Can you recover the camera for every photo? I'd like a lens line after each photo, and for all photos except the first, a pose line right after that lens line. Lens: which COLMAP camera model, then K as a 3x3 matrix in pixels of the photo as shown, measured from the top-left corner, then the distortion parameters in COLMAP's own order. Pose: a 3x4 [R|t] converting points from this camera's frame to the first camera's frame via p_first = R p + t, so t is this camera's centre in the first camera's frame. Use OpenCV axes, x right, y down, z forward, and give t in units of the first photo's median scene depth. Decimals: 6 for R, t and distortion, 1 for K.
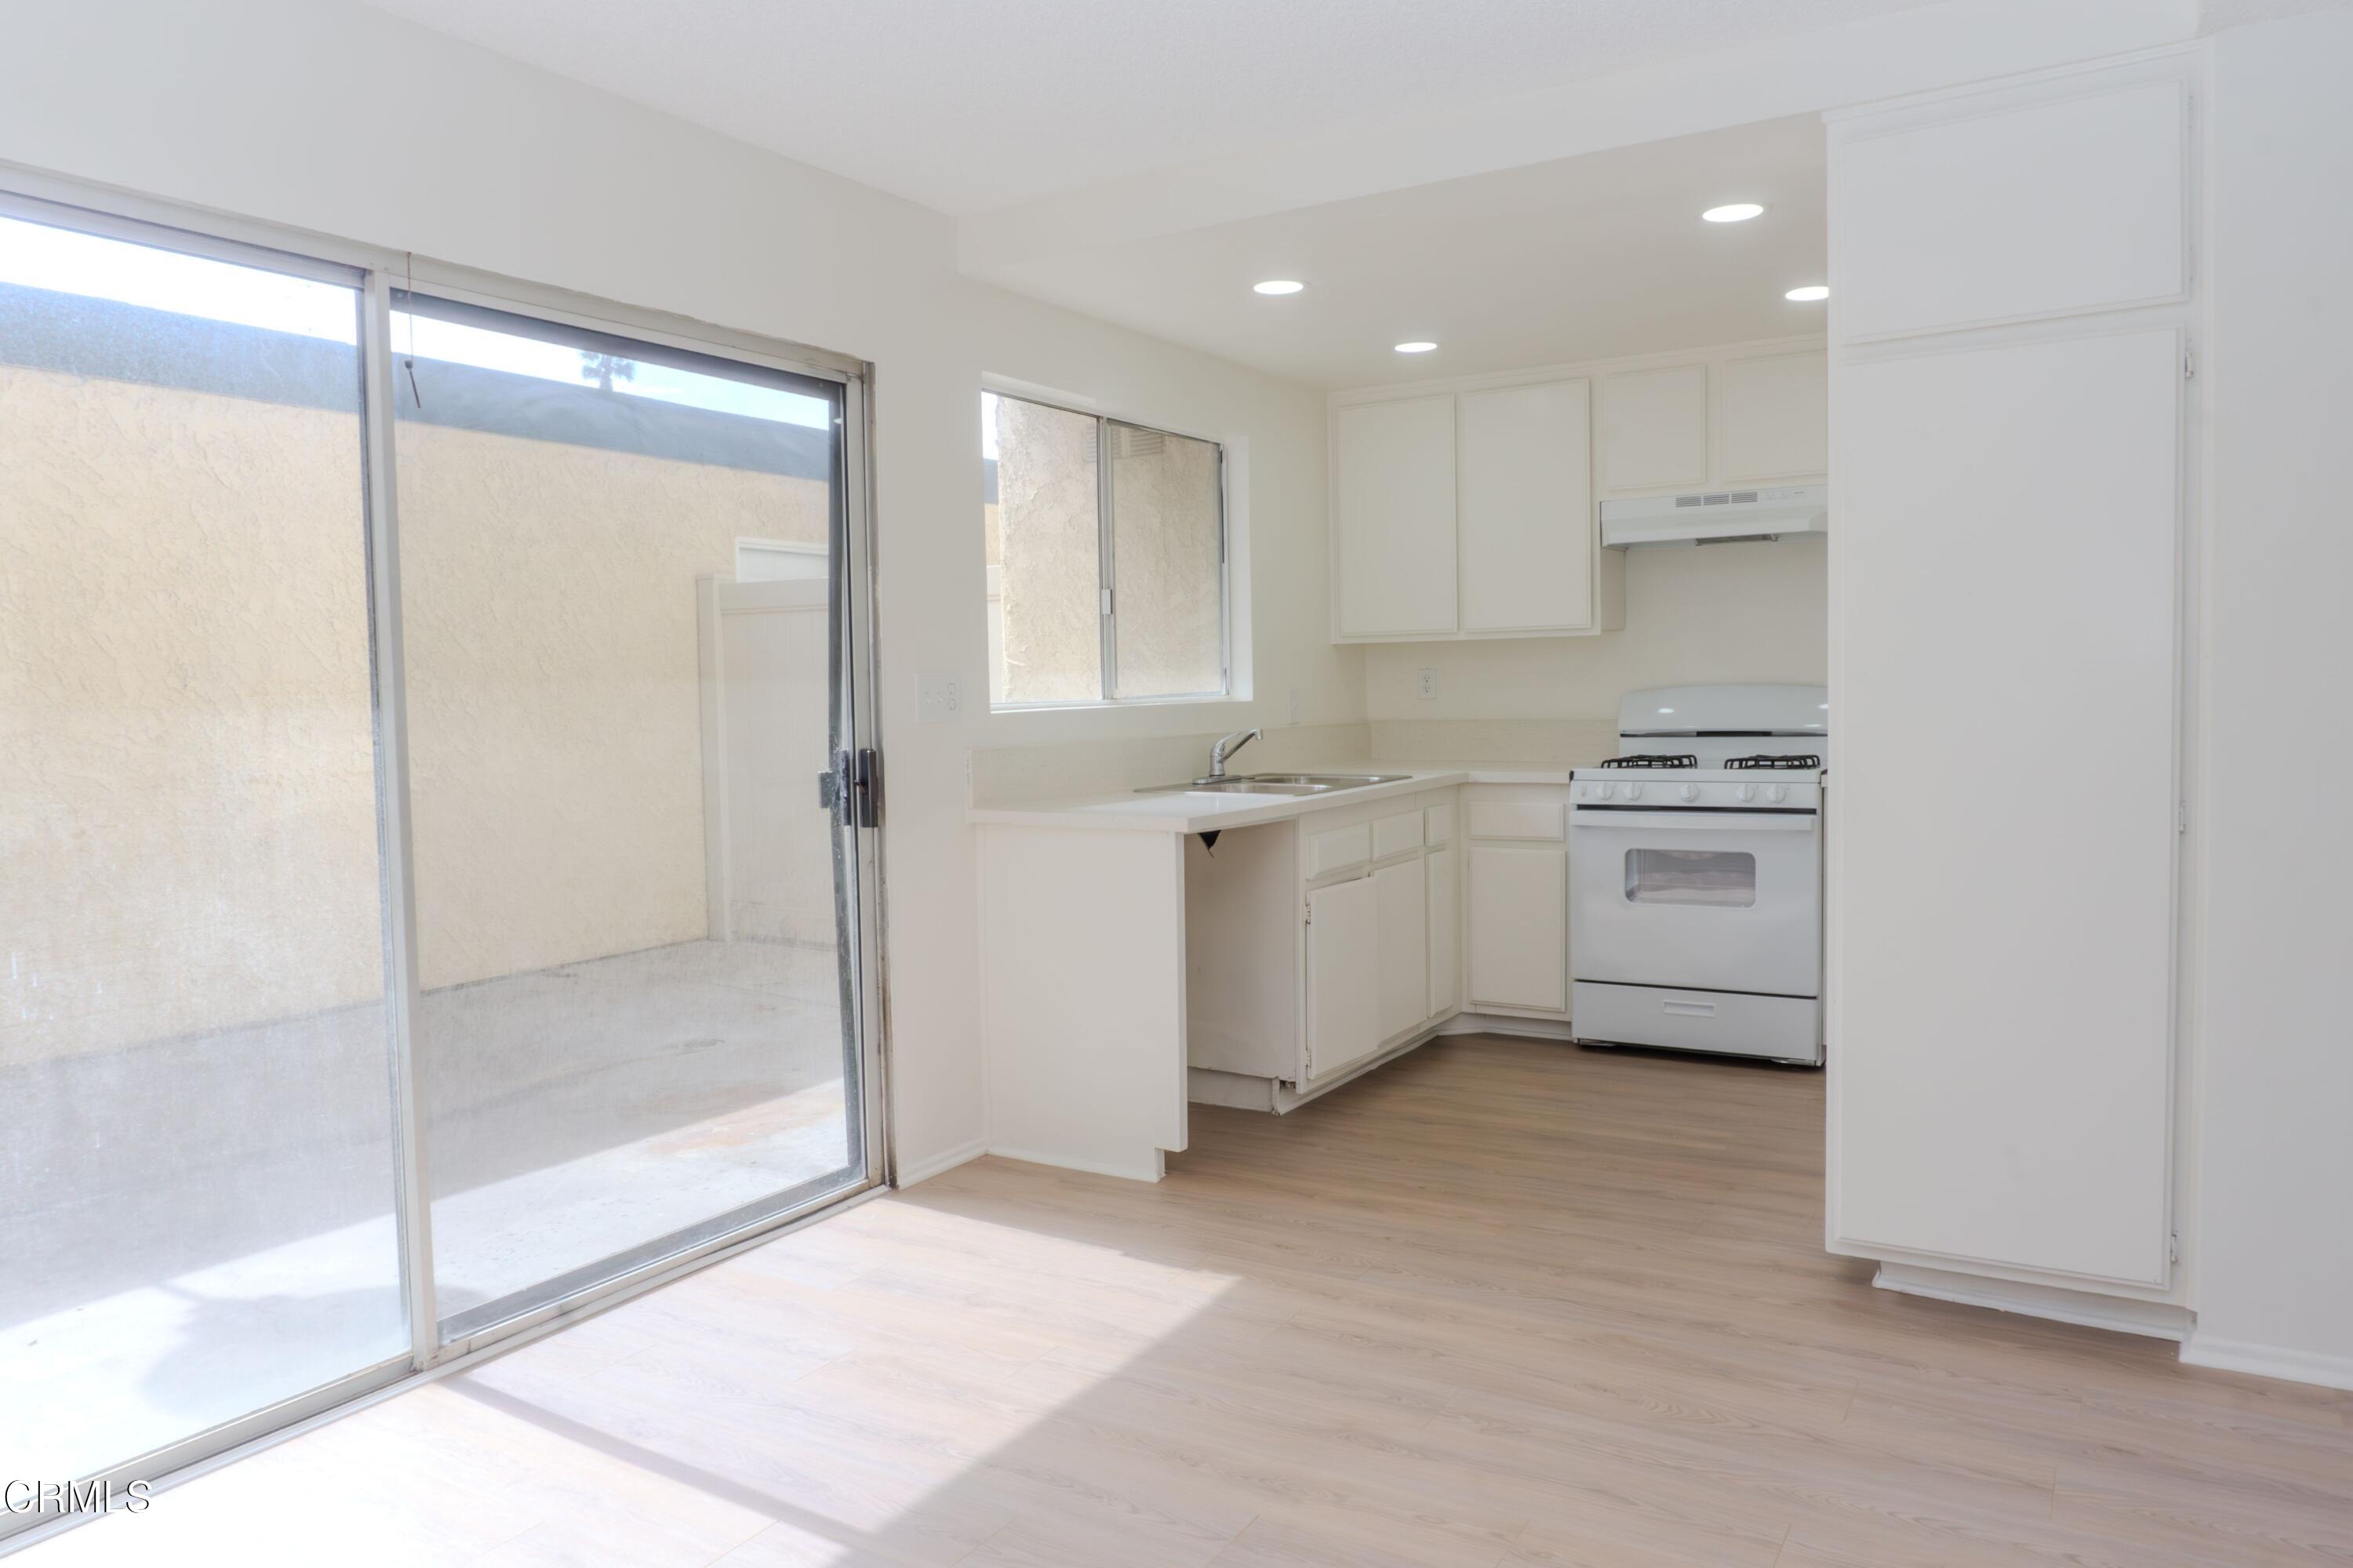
lens RADIAL K [[1584.1, 0, 1183.4], [0, 1584.1, 777.6], [0, 0, 1]] dist [-0.019995, -0.000394]
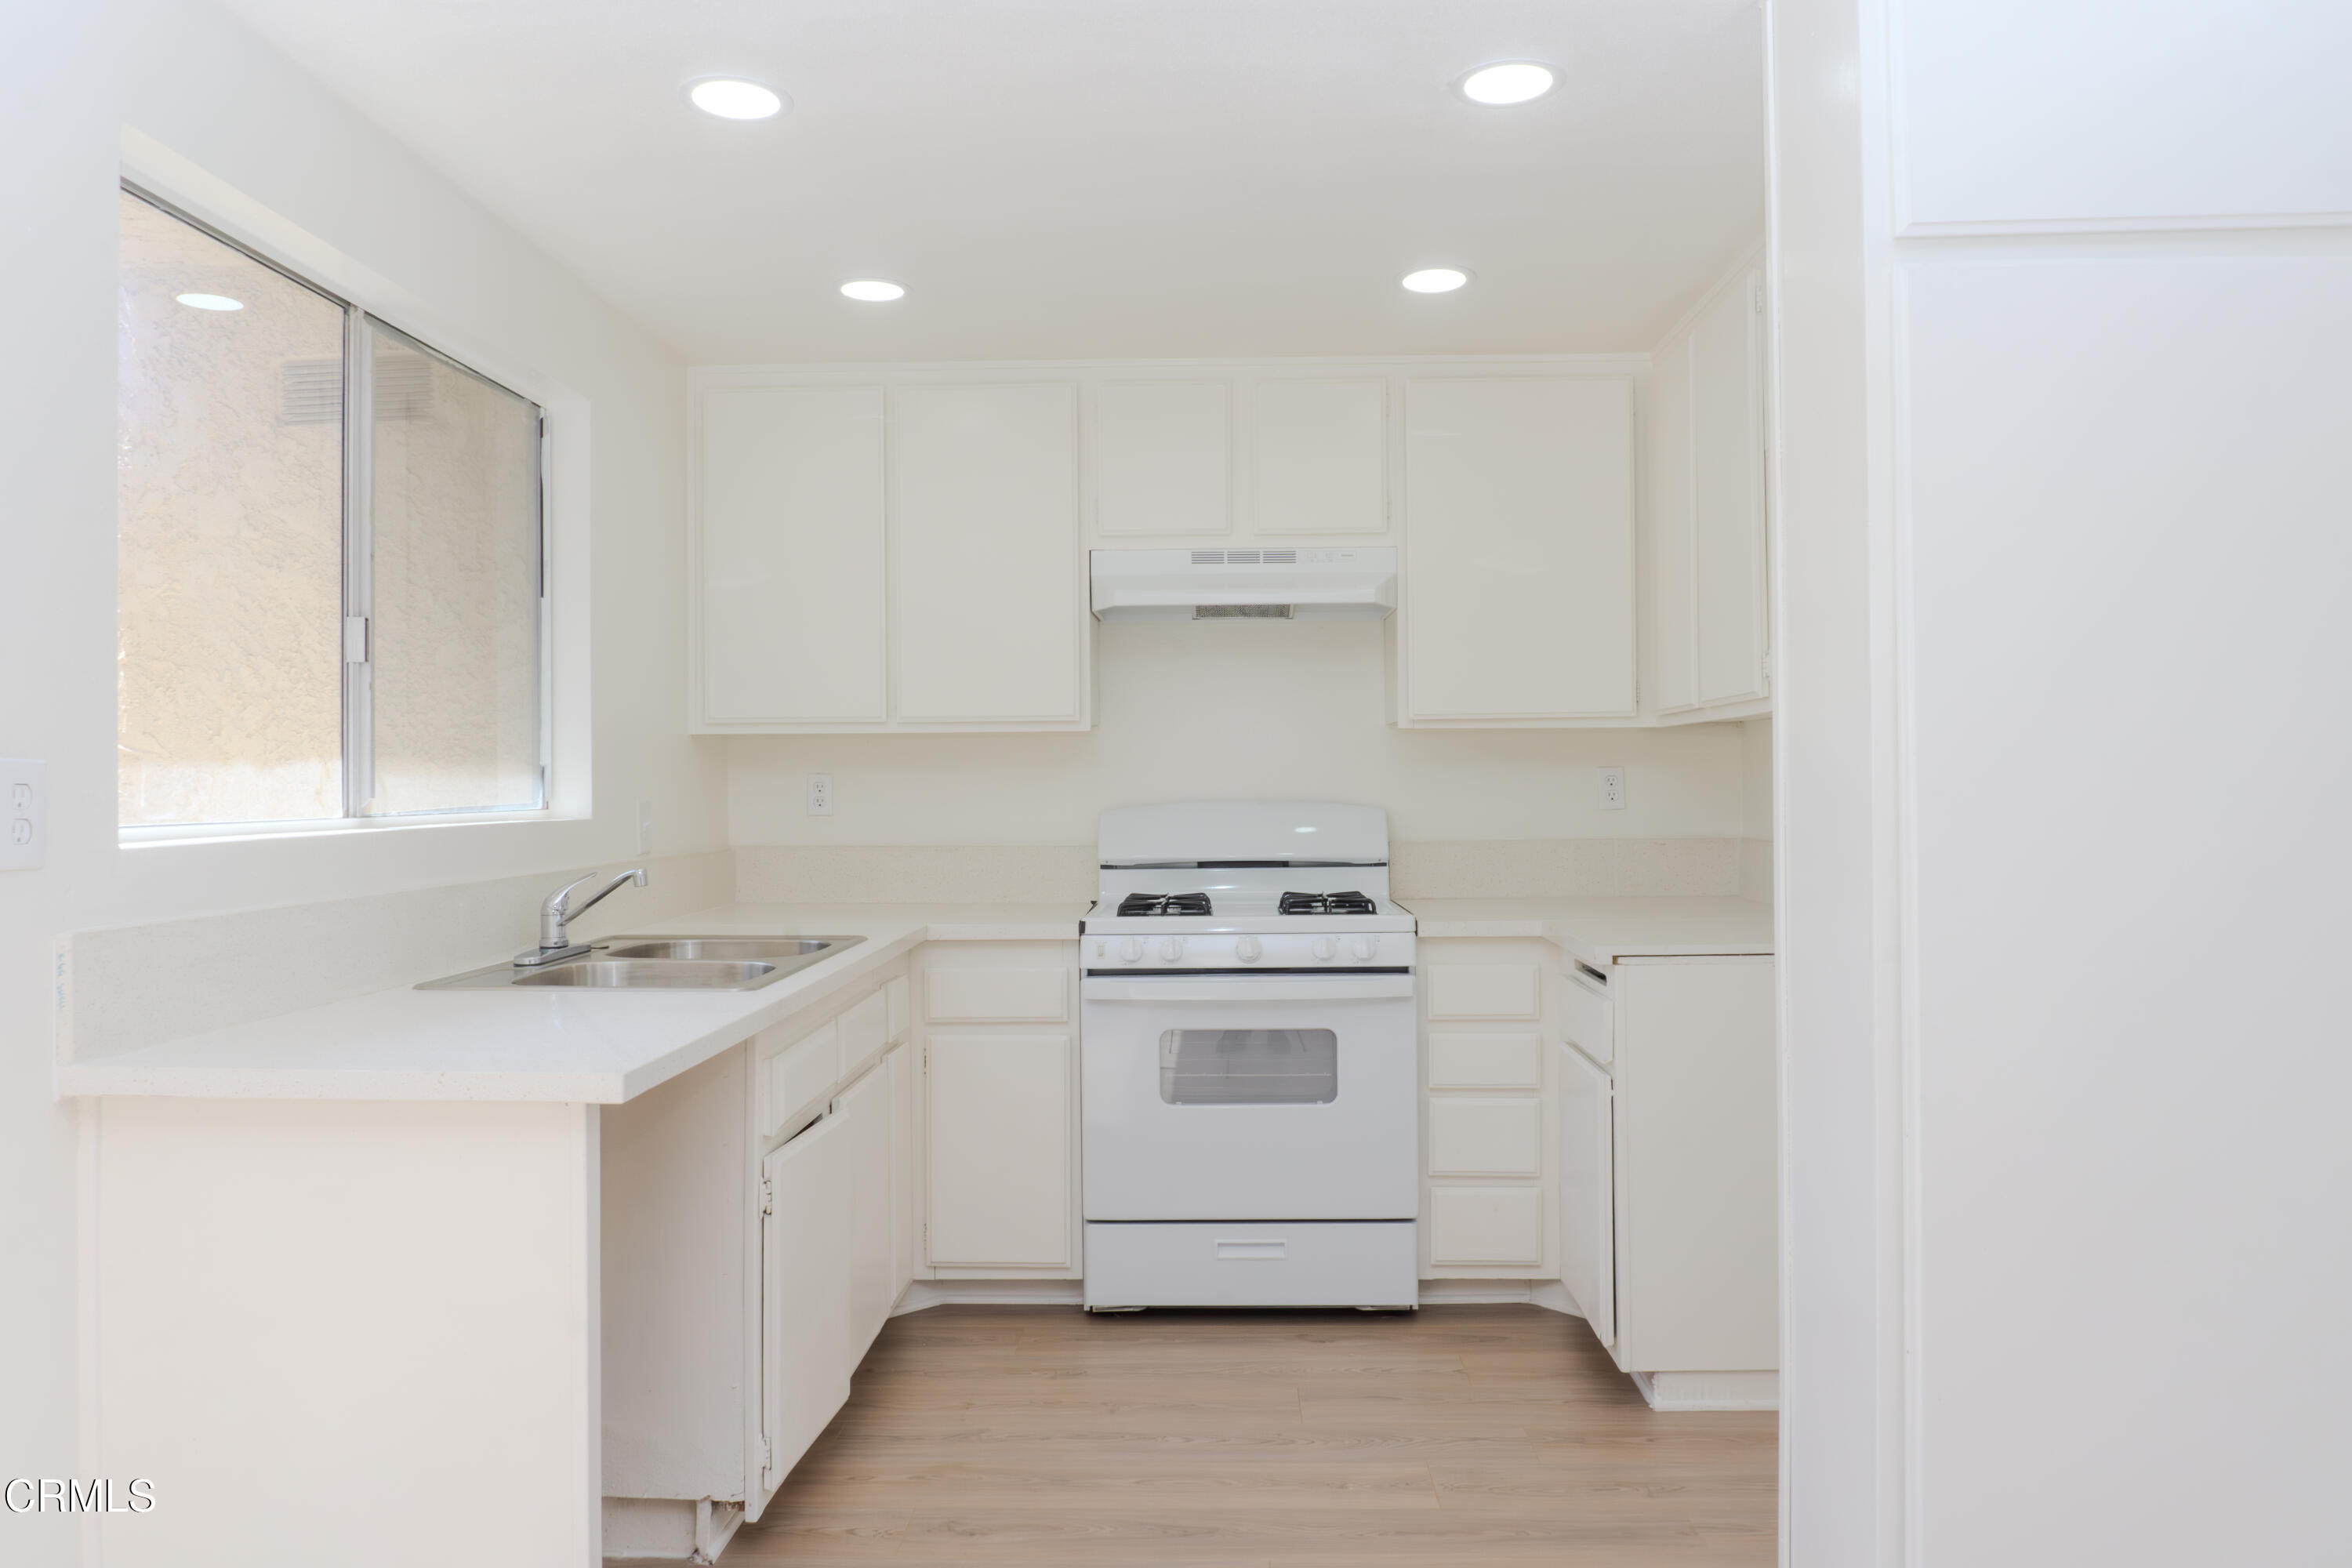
lens RADIAL K [[1583.4, 0, 1182.9], [0, 1583.4, 777.6], [0, 0, 1]] dist [-0.019995, -0.000394]
pose [[0.871072, 0.016048, 0.490893, -0.061992], [0.018739, 0.997652, -0.065867, -0.020789], [-0.490798, 0.066573, 0.868726, 0.365802]]
